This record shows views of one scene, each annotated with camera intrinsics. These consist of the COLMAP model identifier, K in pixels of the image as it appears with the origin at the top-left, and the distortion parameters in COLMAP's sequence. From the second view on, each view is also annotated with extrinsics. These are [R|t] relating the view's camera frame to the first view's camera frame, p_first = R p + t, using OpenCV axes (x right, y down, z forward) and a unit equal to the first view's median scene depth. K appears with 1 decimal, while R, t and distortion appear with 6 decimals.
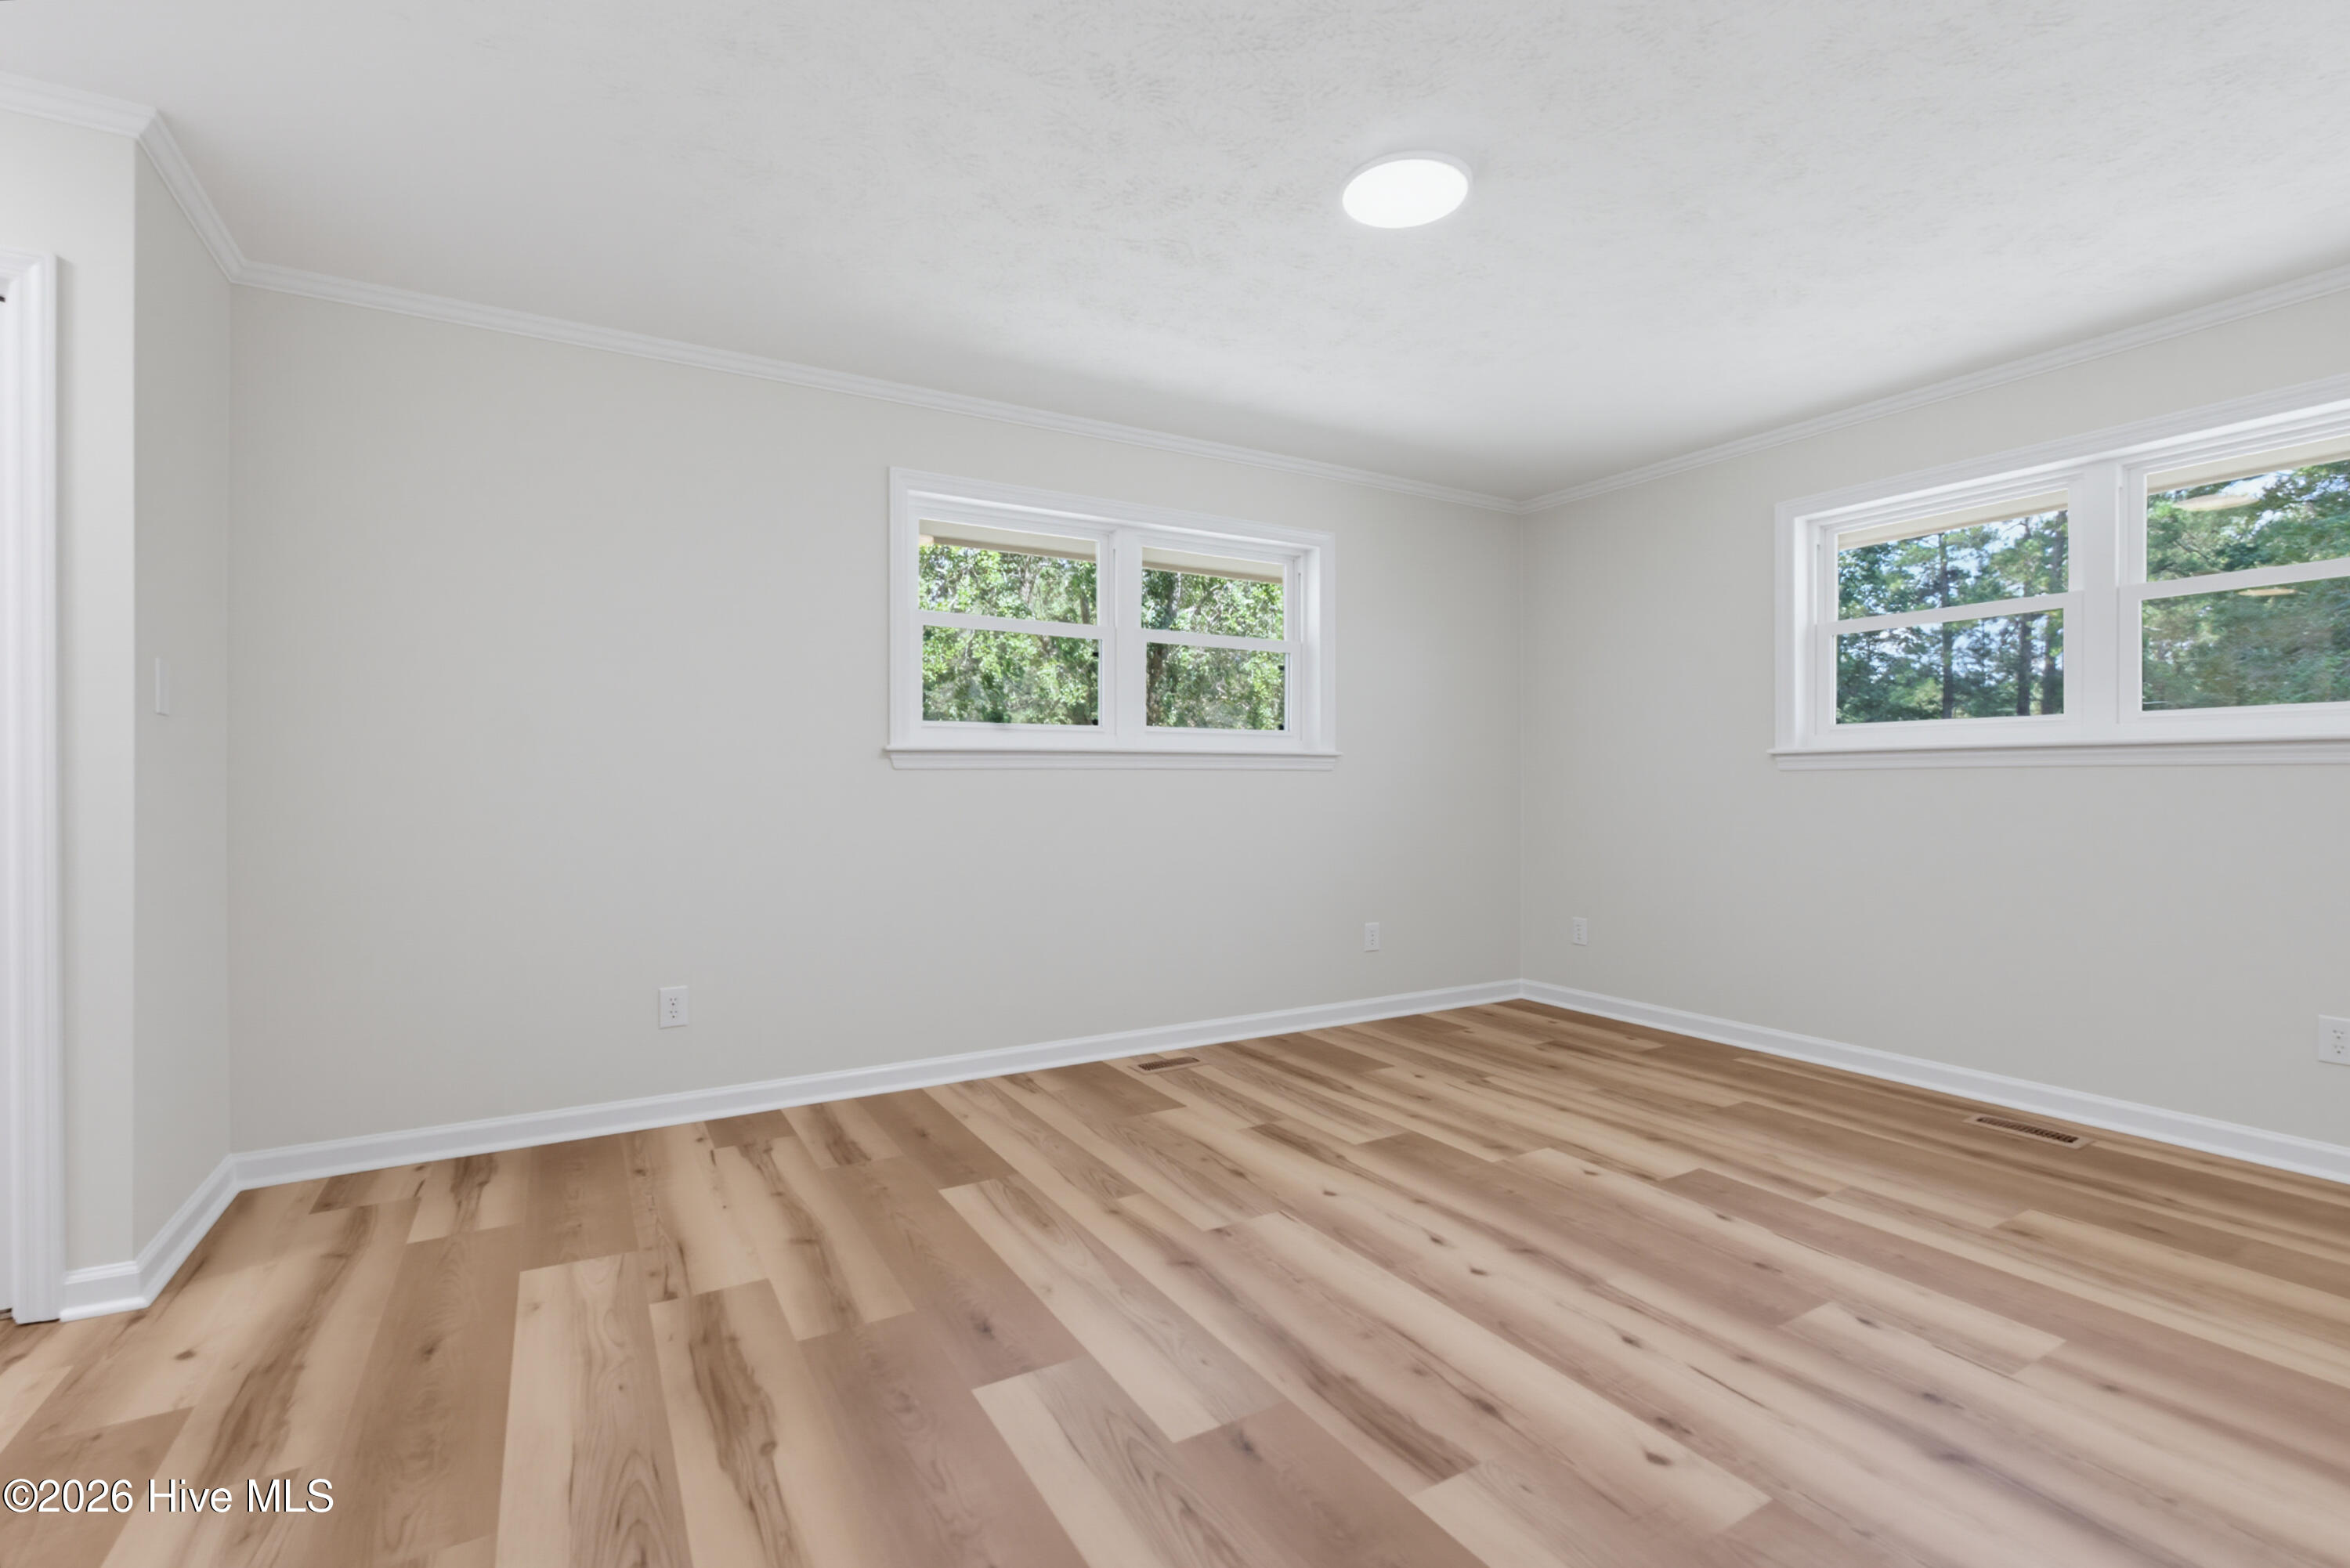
lens RADIAL K [[1050.3, 0, 1172.2], [0, 1050.3, 773.9], [0, 0, 1]] dist [-0.013777, 0.005206]
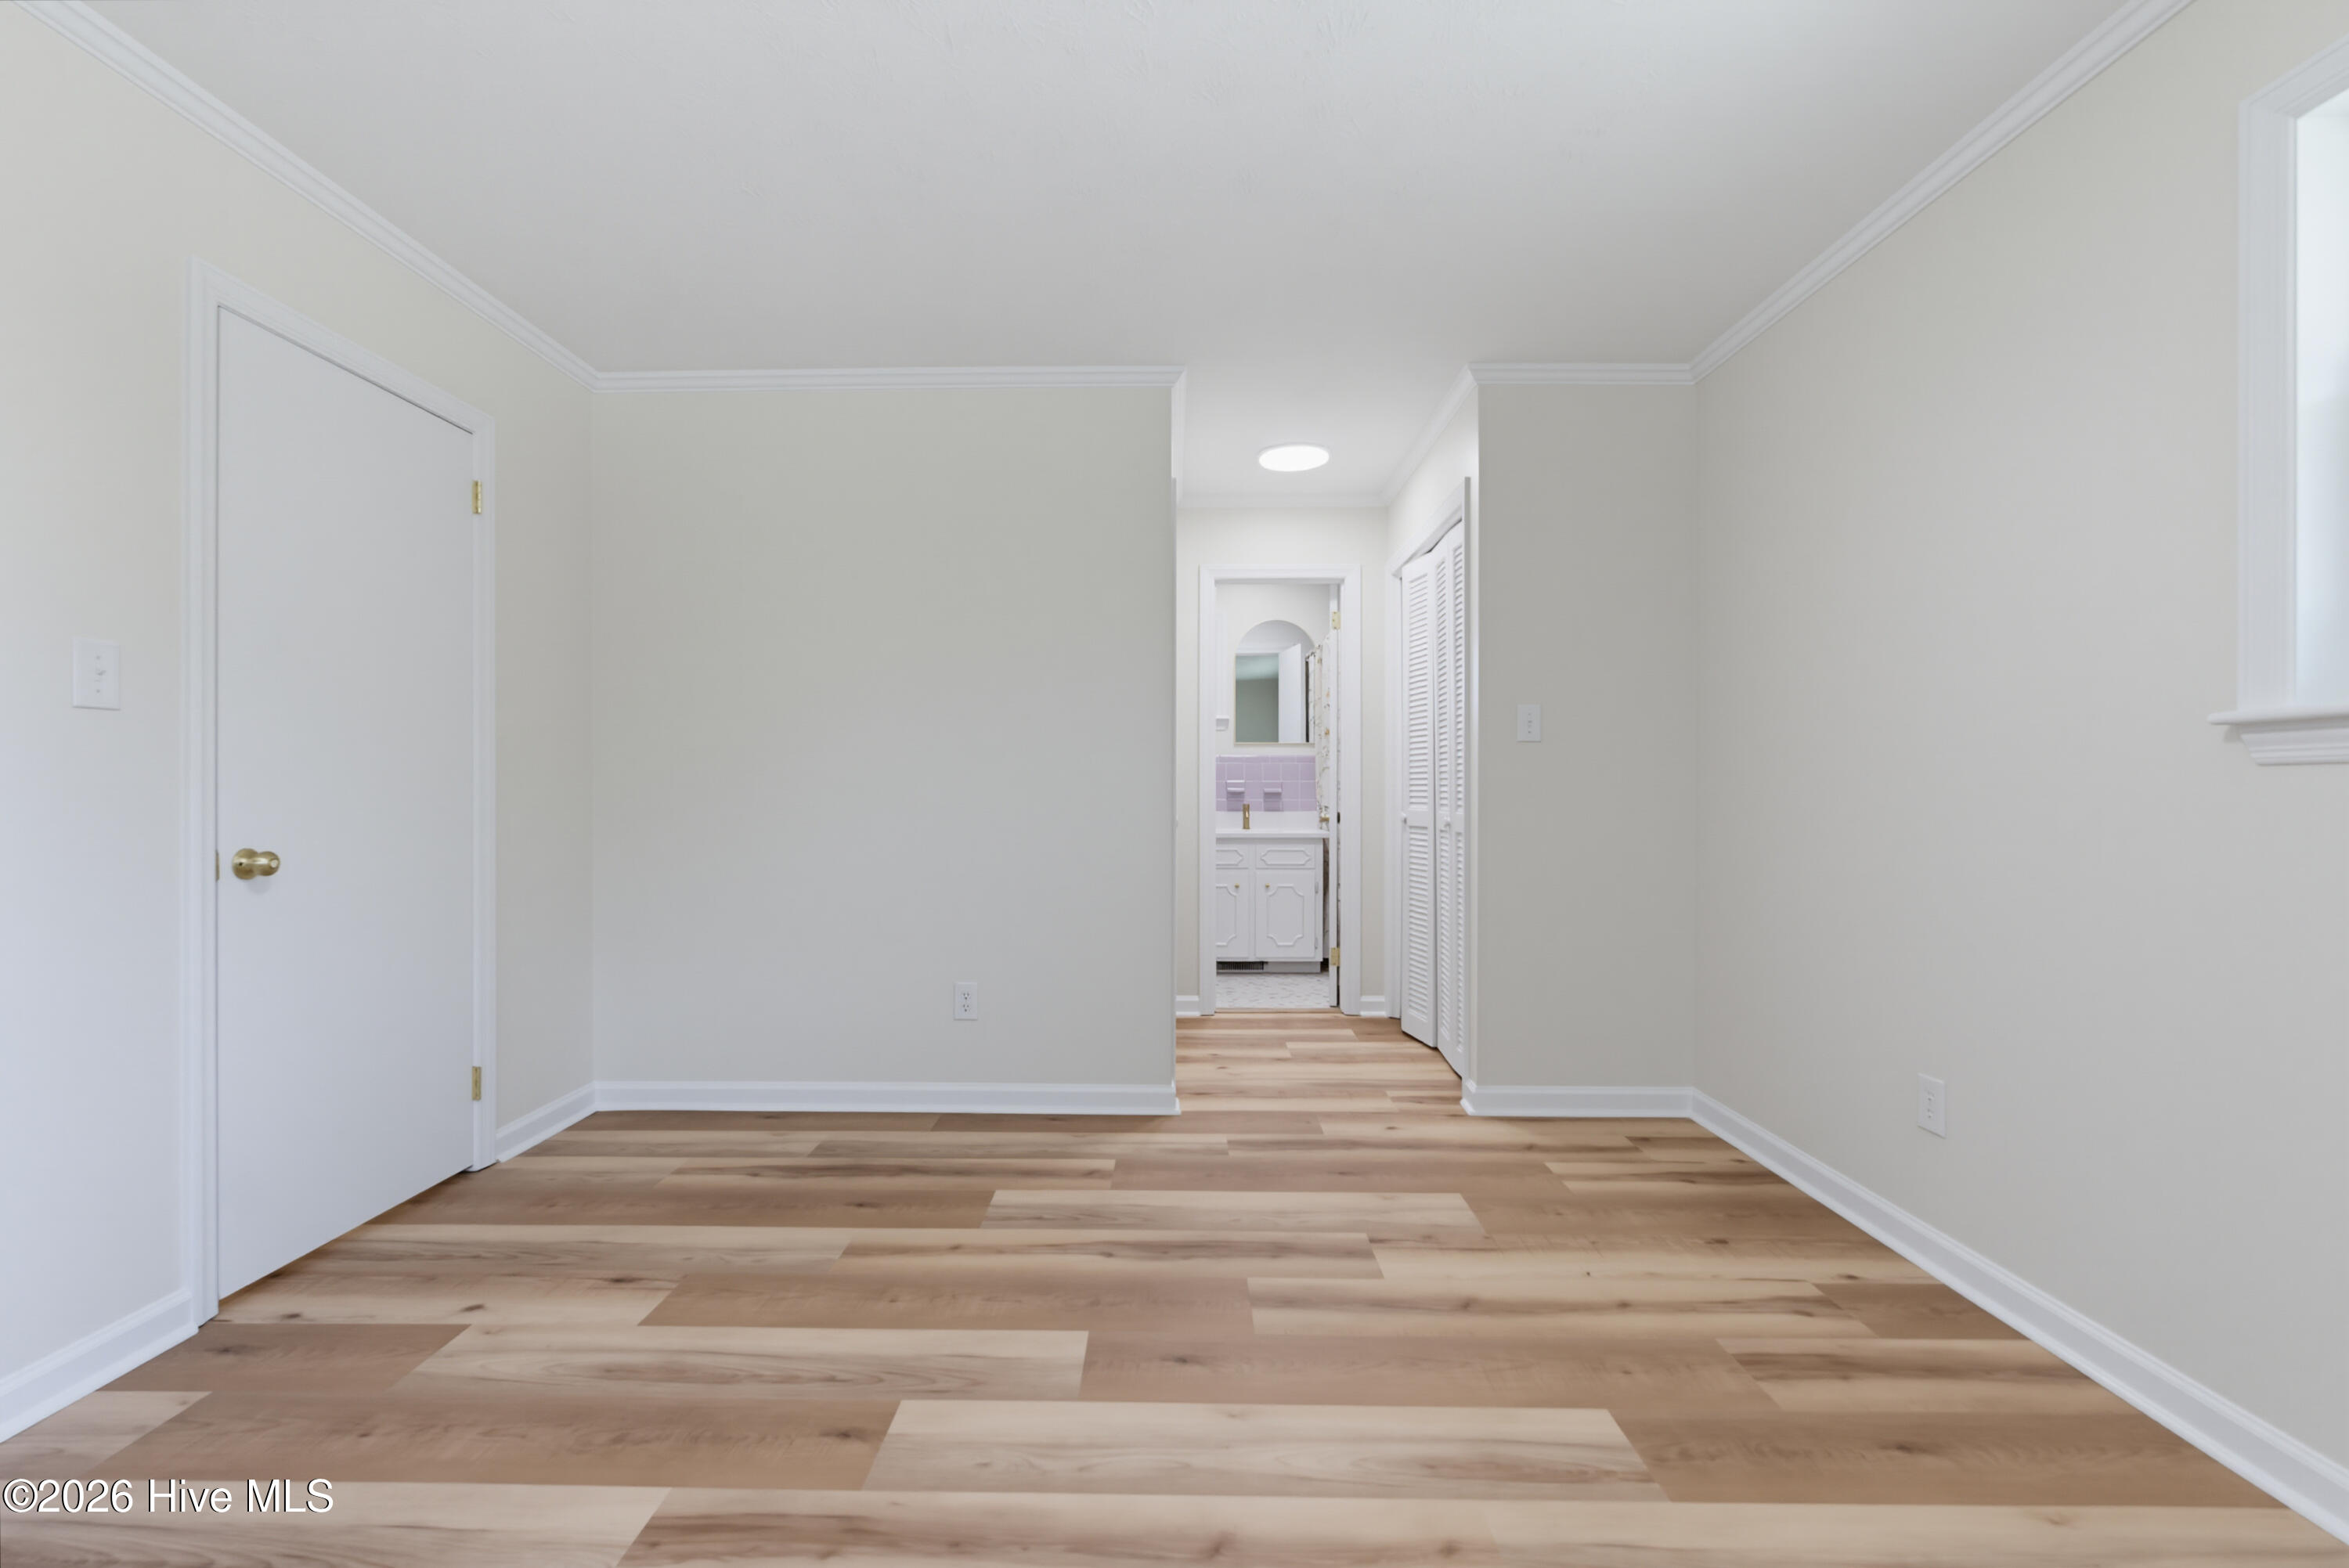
lens RADIAL K [[1049.8, 0, 1185.9], [0, 1049.8, 801.1], [0, 0, 1]] dist [-0.013777, 0.005206]
pose [[-0.516646, 0.012397, -0.856109, 0.493172], [0.006074, 0.999923, 0.010814, 0.005346], [0.856177, 0.000387, -0.516682, 1.161727]]
